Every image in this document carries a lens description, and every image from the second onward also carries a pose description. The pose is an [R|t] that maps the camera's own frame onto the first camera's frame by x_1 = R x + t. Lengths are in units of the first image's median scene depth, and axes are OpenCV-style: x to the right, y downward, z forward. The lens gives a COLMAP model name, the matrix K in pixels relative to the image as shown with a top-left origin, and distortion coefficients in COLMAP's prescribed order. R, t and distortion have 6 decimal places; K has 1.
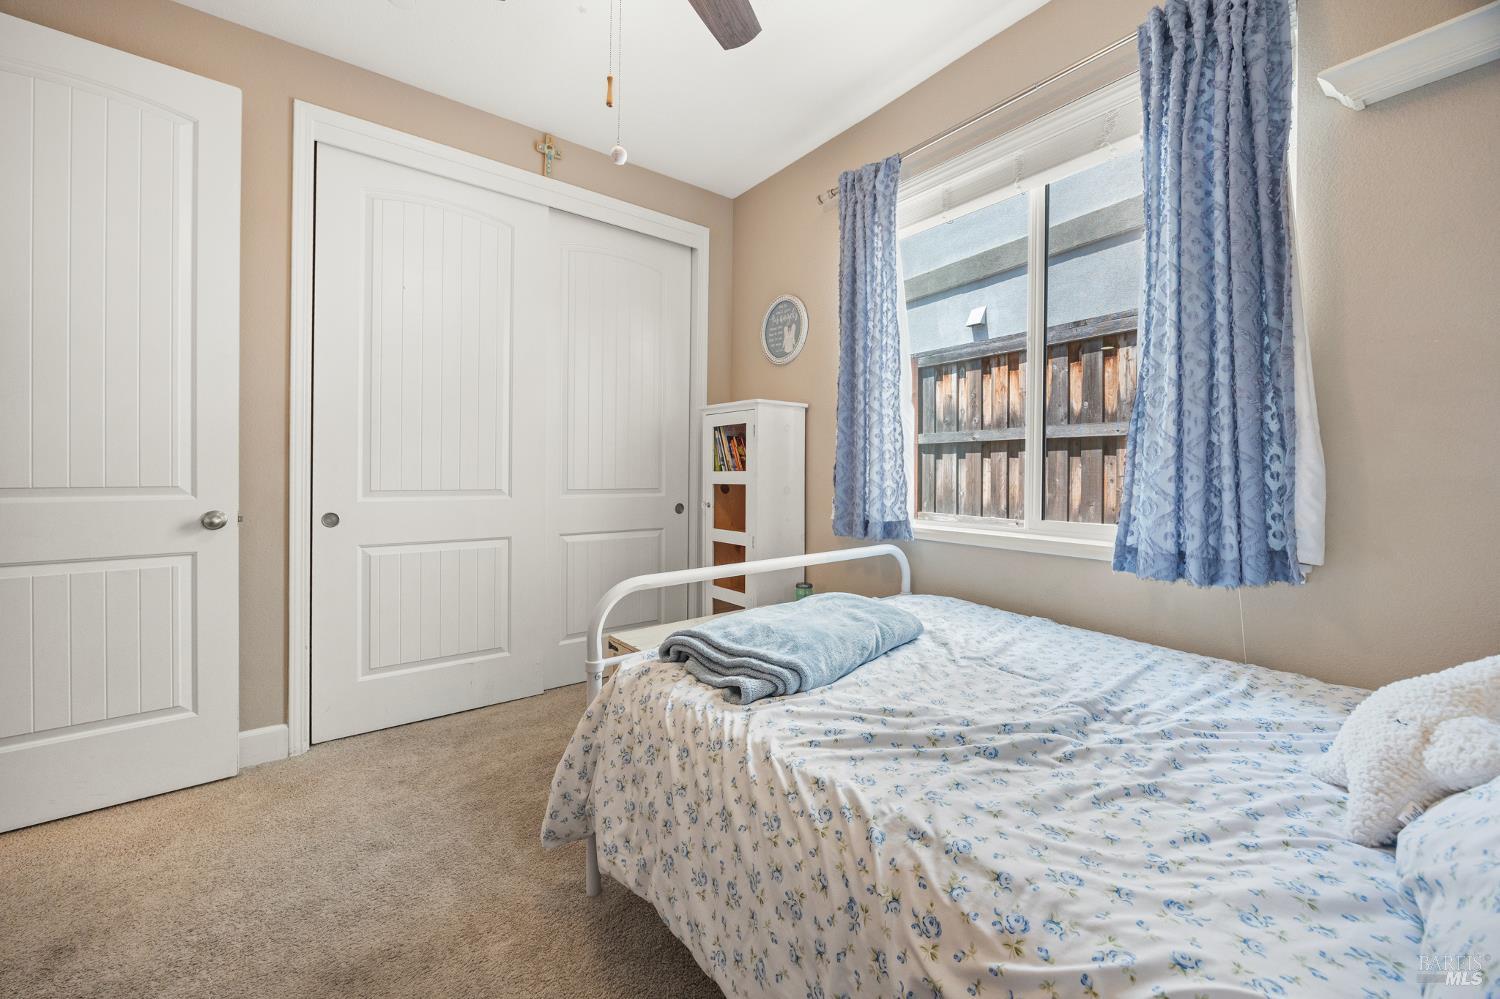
lens RADIAL K [[566.9, 0, 747.9], [0, 566.9, 476.1], [0, 0, 1]] dist [-0.001892, -0.000116]
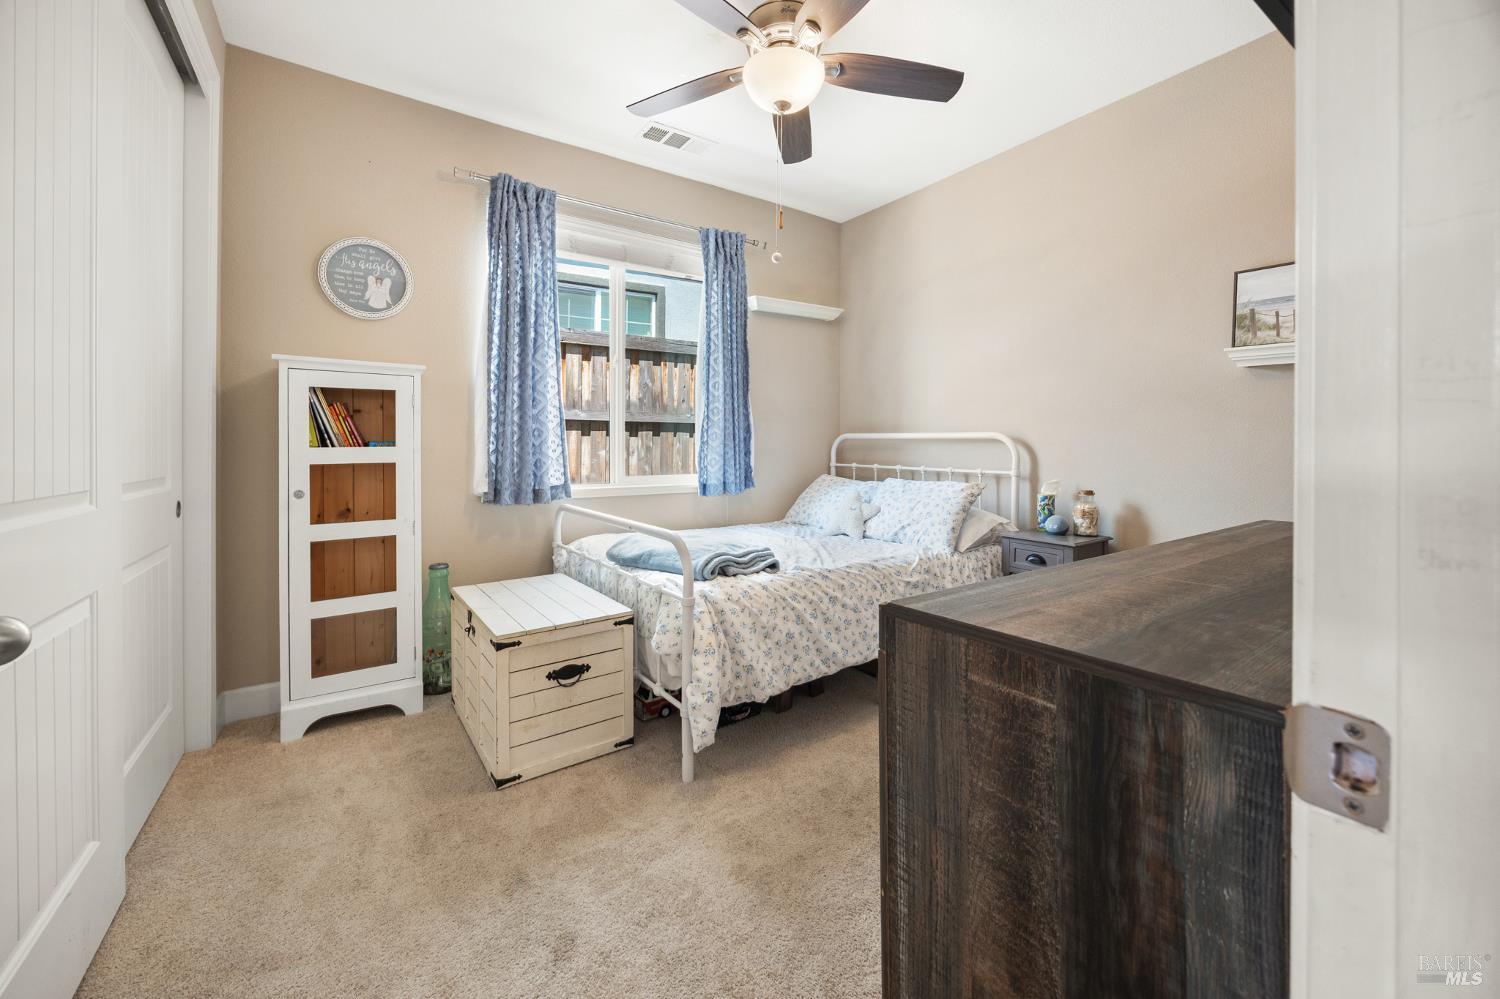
lens RADIAL K [[591.8, 0, 750.2], [0, 591.8, 450.4], [0, 0, 1]] dist [-0.000229, -0.000006]
pose [[0.059442, -0.011545, 0.998165, -0.969860], [0.010179, 0.999888, 0.010959, -0.009438], [-0.998180, 0.009509, 0.059553, 0.477840]]
